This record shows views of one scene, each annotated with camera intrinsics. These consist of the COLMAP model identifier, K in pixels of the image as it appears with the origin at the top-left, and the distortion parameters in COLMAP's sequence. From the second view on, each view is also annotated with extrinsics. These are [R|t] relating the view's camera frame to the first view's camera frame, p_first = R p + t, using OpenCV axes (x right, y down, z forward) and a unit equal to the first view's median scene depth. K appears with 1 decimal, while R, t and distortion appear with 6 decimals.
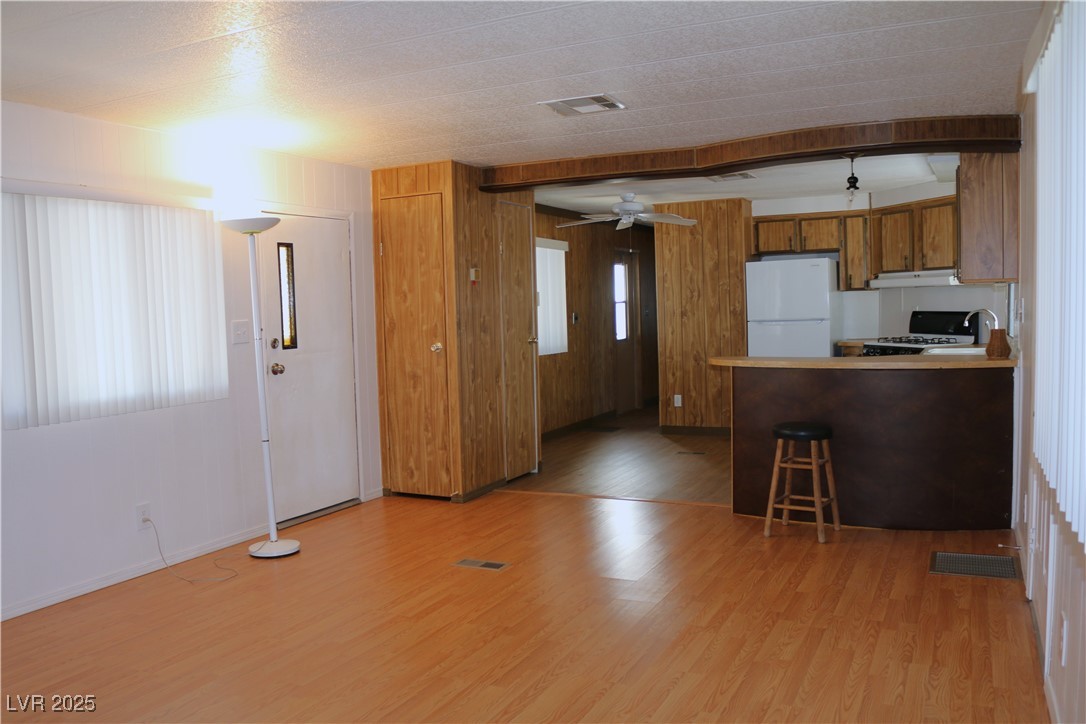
lens RADIAL K [[892.2, 0, 525.7], [0, 892.2, 365.1], [0, 0, 1]] dist [-0.161986, 0.140219]
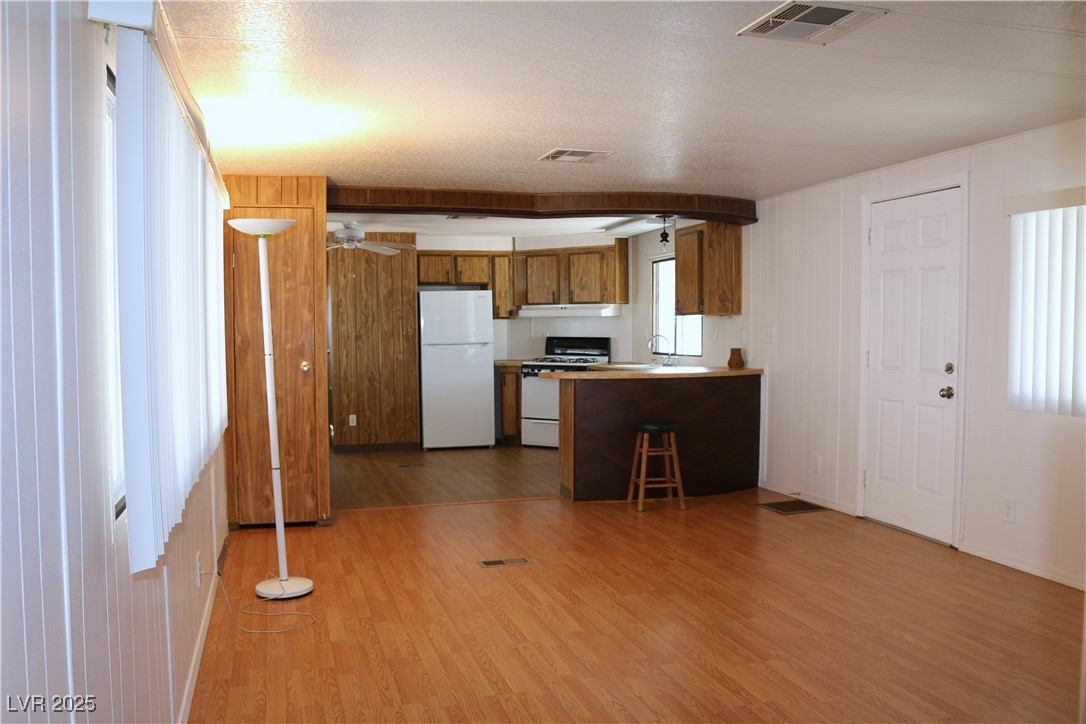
lens RADIAL K [[892.2, 0, 525.7], [0, 892.2, 365.1], [0, 0, 1]] dist [-0.161986, 0.140219]
pose [[0.737336, -0.006237, 0.675497, -0.437858], [0.029386, 0.999307, -0.022848, 0.005483], [-0.674887, 0.036697, 0.737008, 0.101662]]
